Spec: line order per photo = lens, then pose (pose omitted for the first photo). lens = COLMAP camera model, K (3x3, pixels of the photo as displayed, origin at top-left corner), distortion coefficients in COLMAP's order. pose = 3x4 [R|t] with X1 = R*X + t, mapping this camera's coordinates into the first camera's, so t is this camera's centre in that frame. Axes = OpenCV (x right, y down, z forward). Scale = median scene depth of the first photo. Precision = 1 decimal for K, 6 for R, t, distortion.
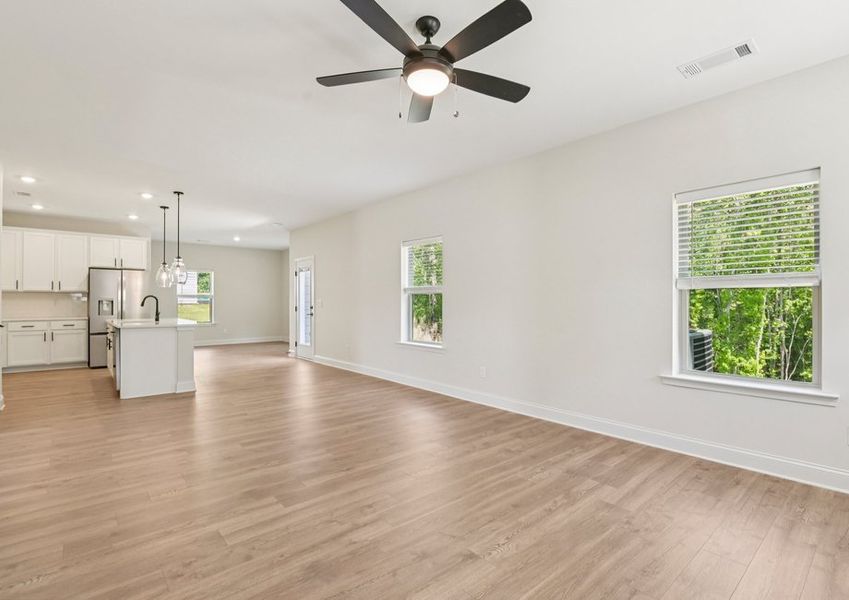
lens RADIAL K [[401.7, 0, 423.0], [0, 401.7, 303.0], [0, 0, 1]] dist [0.034400, 0.000231]
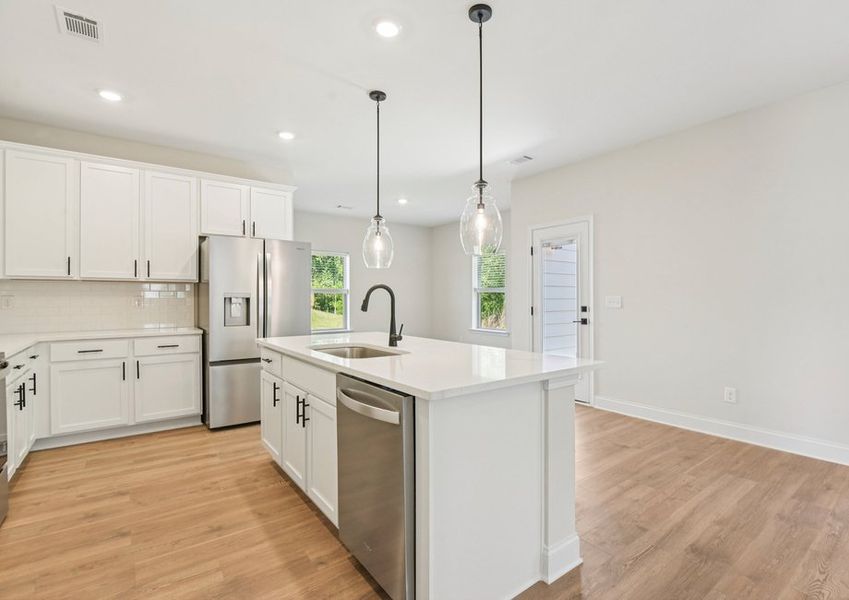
lens RADIAL K [[349.8, 0, 424.5], [0, 349.8, 300.0], [0, 0, 1]] dist [0.014350, 0.000006]
pose [[0.999983, -0.002278, 0.005389, -0.533939], [0.002265, 0.999995, 0.002422, -0.003521], [-0.005395, -0.002410, 0.999983, 0.551159]]
